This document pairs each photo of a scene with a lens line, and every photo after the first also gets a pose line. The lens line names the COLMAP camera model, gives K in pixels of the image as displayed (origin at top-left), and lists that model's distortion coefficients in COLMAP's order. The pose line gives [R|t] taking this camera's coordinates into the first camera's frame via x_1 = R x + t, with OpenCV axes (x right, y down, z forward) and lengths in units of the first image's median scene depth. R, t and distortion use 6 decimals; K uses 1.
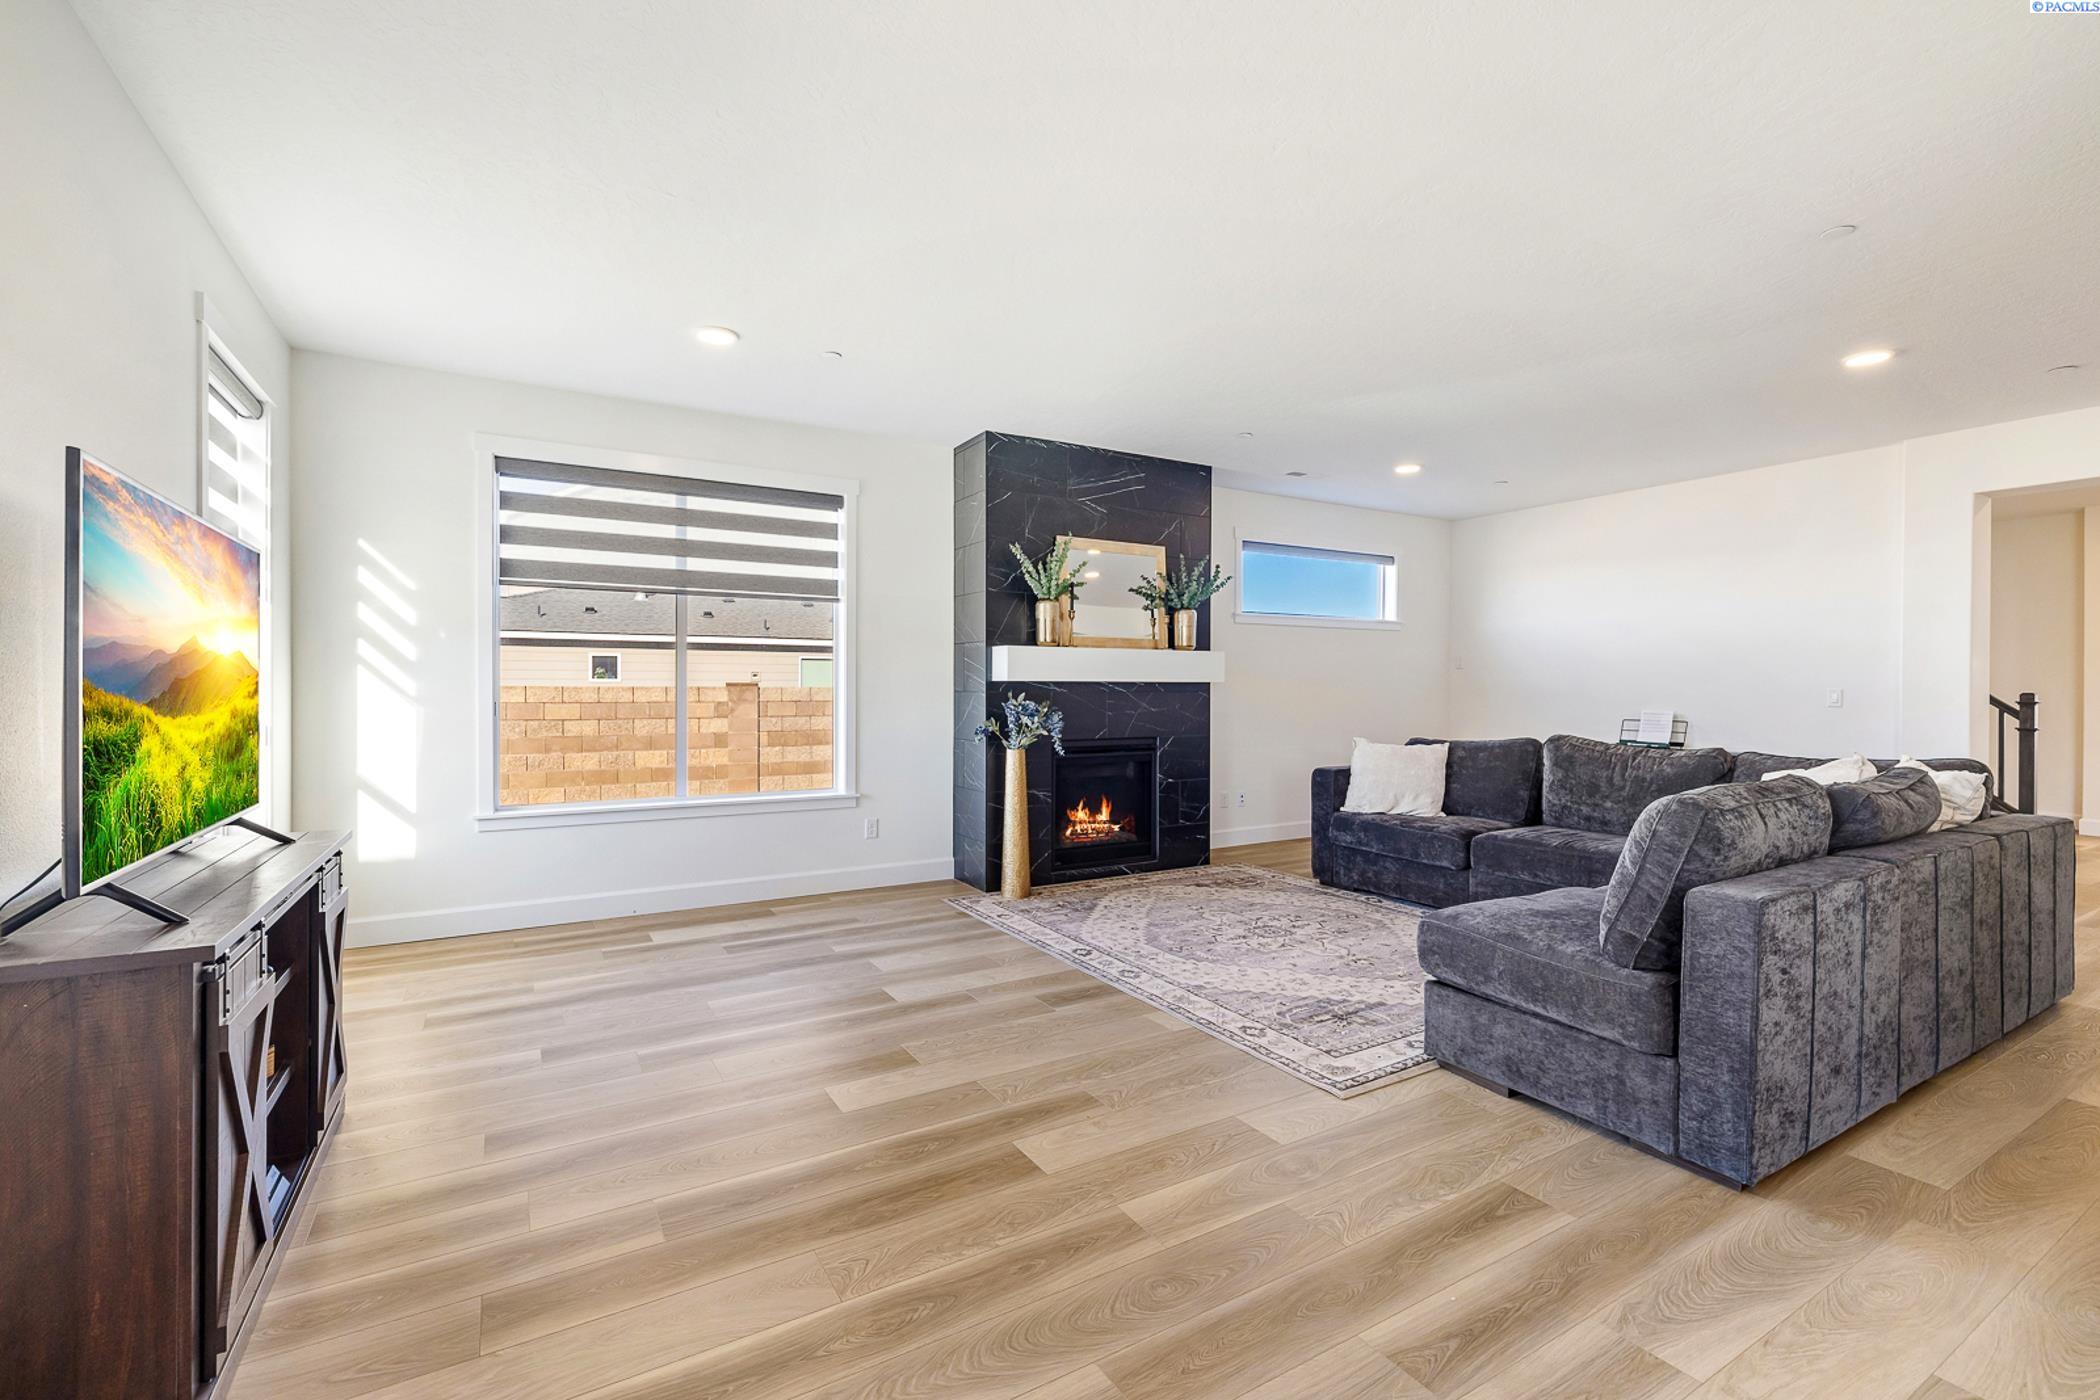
lens RADIAL K [[898.0, 0, 1042.6], [0, 898.0, 685.6], [0, 0, 1]] dist [-0.000727, 0.000842]
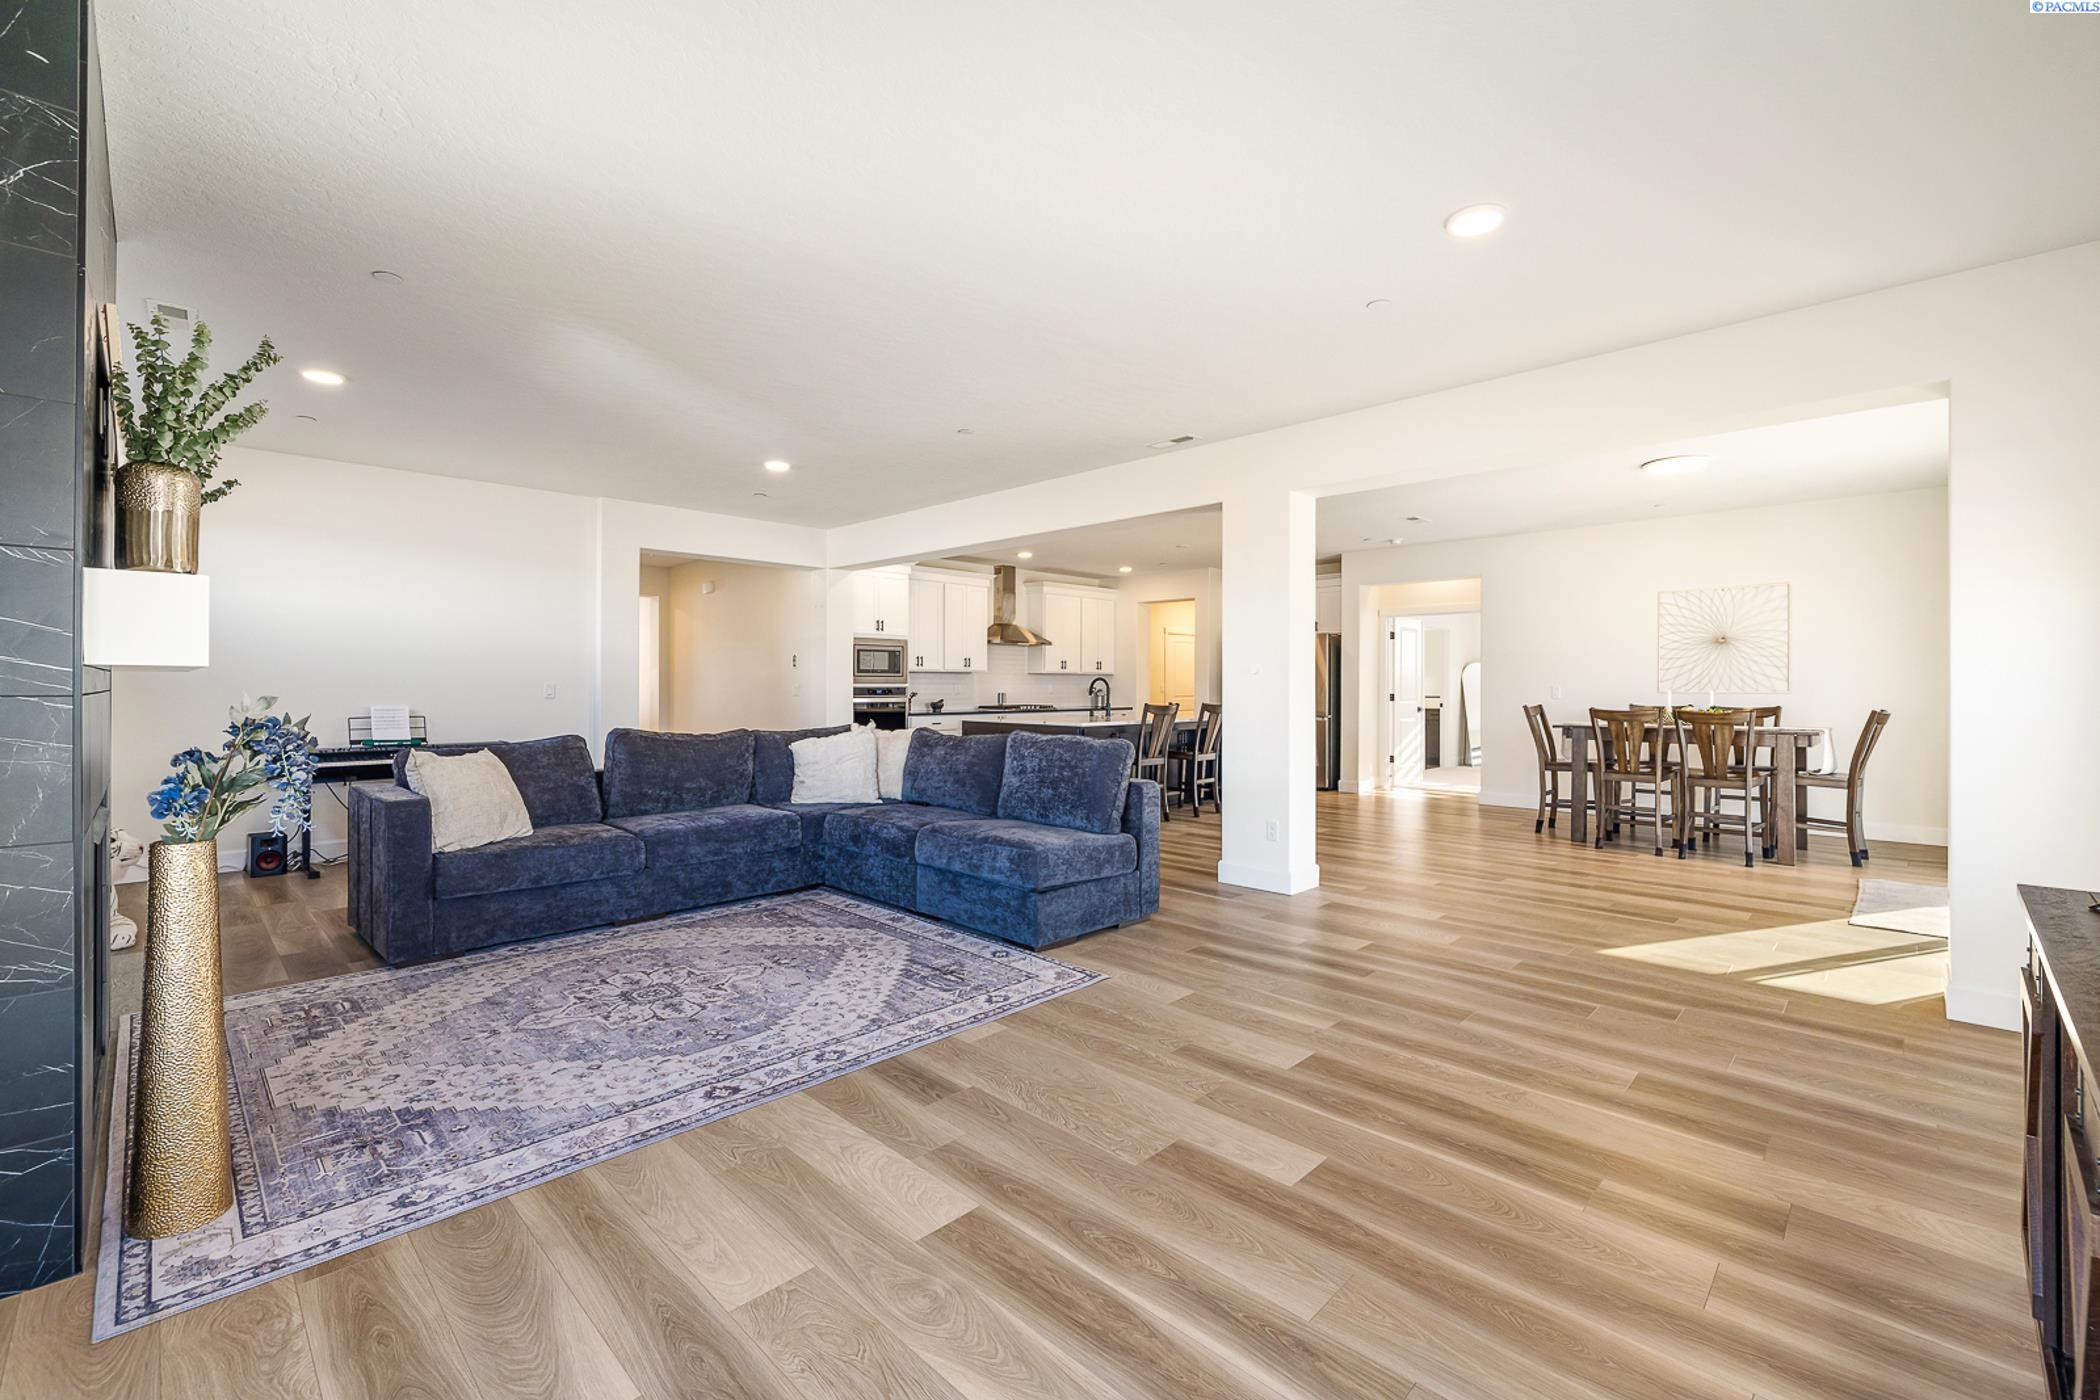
lens RADIAL K [[898.0, 0, 1027.7], [0, 898.0, 687.7], [0, 0, 1]] dist [-0.000727, 0.000842]
pose [[-0.249499, -0.006157, 0.968356, -0.675524], [-0.003341, 0.999979, 0.005497, 0.000933], [-0.968369, -0.001864, -0.249514, 1.008772]]
